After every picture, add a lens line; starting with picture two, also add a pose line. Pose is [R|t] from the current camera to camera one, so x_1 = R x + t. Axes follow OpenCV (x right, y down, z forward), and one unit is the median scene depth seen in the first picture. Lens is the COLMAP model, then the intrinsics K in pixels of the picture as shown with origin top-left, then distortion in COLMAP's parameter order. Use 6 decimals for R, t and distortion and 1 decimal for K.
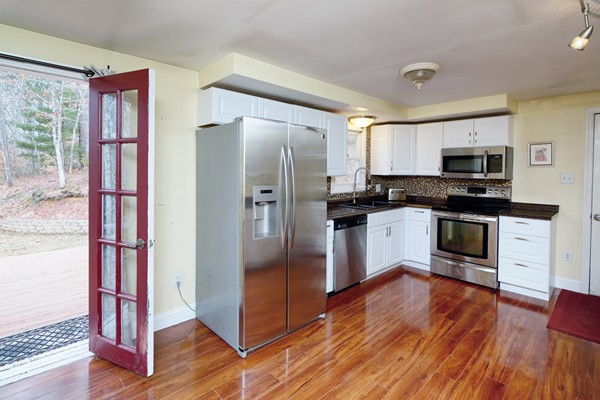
lens RADIAL K [[292.7, 0, 300.7], [0, 292.7, 174.7], [0, 0, 1]] dist [-0.004403, -0.000298]
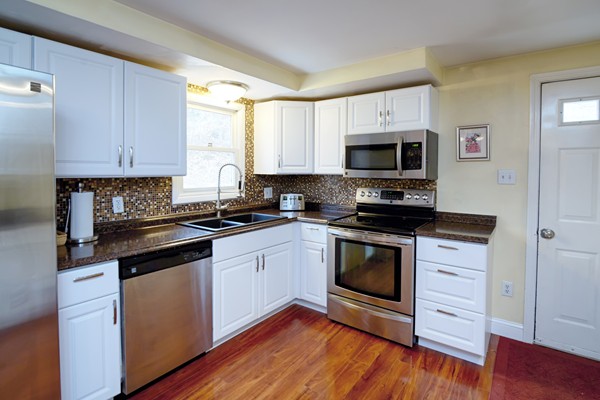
lens RADIAL K [[302.0, 0, 301.3], [0, 302.0, 177.6], [0, 0, 1]] dist [-0.016434, -0.000404]
pose [[0.985658, -0.008122, 0.168560, 0.294855], [0.006821, 0.999942, 0.008295, 0.004209], [-0.168618, -0.007026, 0.985656, 0.359022]]
